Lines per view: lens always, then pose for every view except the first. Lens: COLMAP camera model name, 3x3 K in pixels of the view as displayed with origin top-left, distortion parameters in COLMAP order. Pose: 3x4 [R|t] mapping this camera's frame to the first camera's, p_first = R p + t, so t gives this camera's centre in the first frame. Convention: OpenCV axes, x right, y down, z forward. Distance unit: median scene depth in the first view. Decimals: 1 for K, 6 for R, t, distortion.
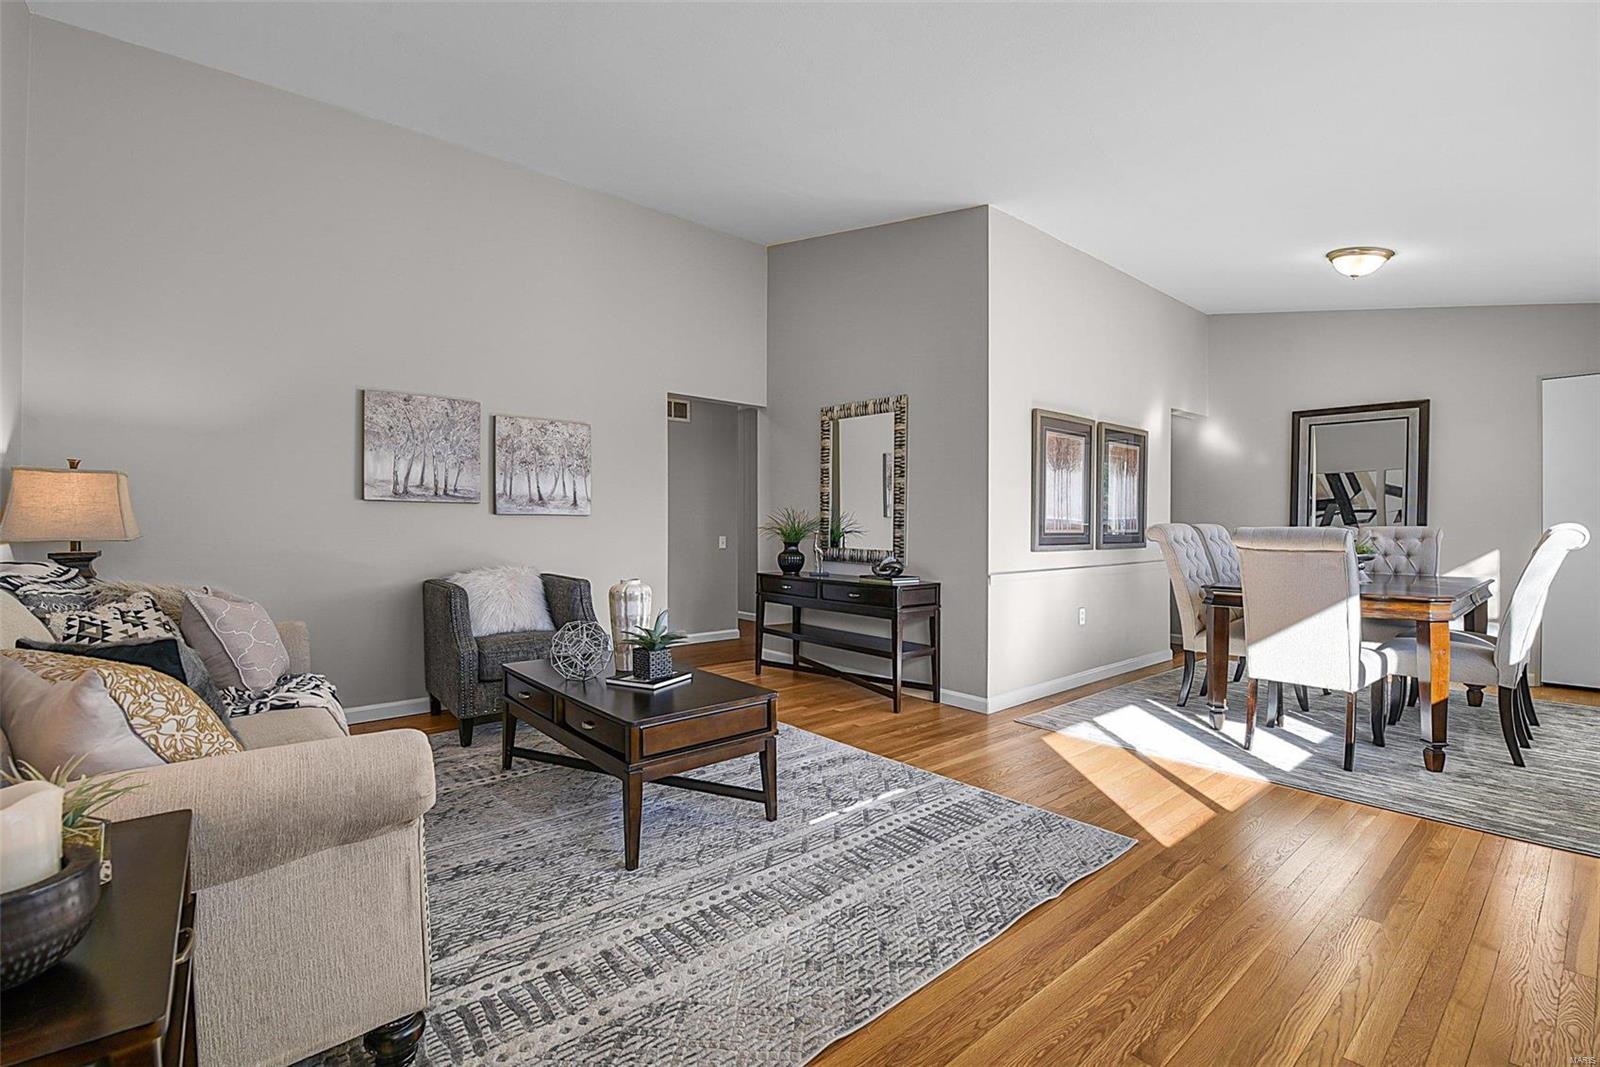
lens RADIAL K [[697.6, 0, 797.7], [0, 697.6, 543.2], [0, 0, 1]] dist [-0.009245, -0.000790]
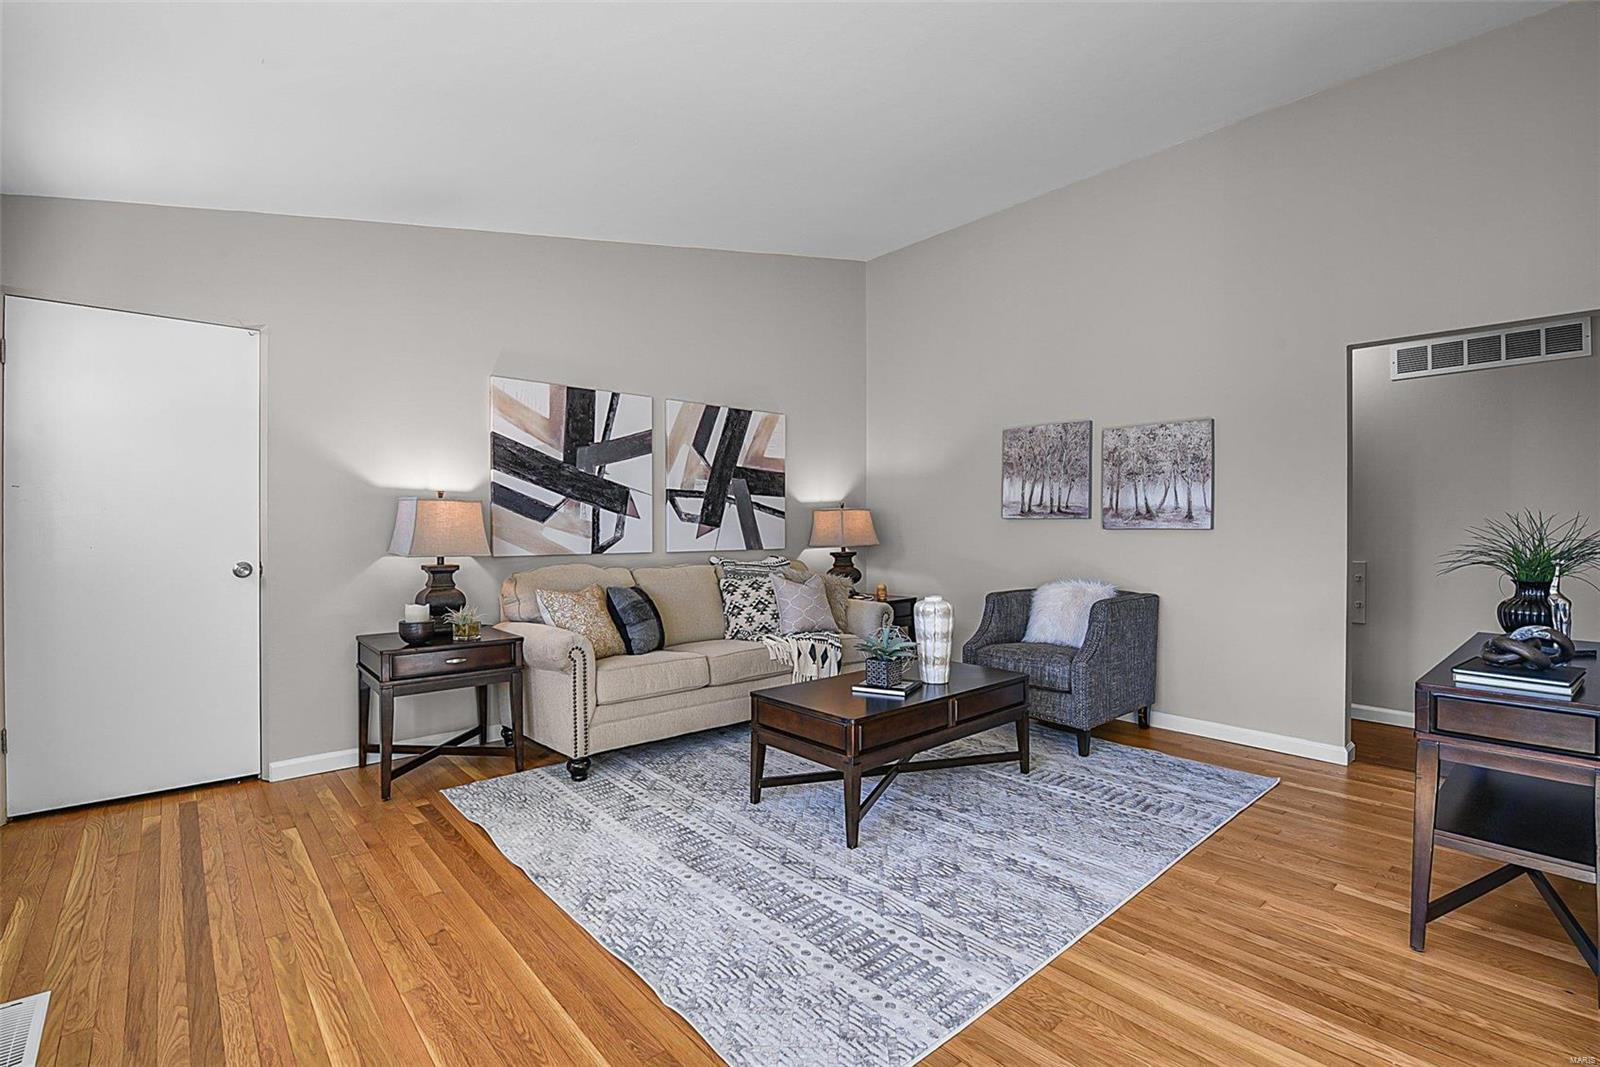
lens RADIAL K [[728.9, 0, 800.6], [0, 728.9, 531.7], [0, 0, 1]] dist [-0.014844, -0.000354]
pose [[0.016624, 0.003312, -0.999856, 0.647519], [-0.026719, 0.999639, 0.002867, -0.031642], [0.999505, 0.026667, 0.016706, 0.593311]]
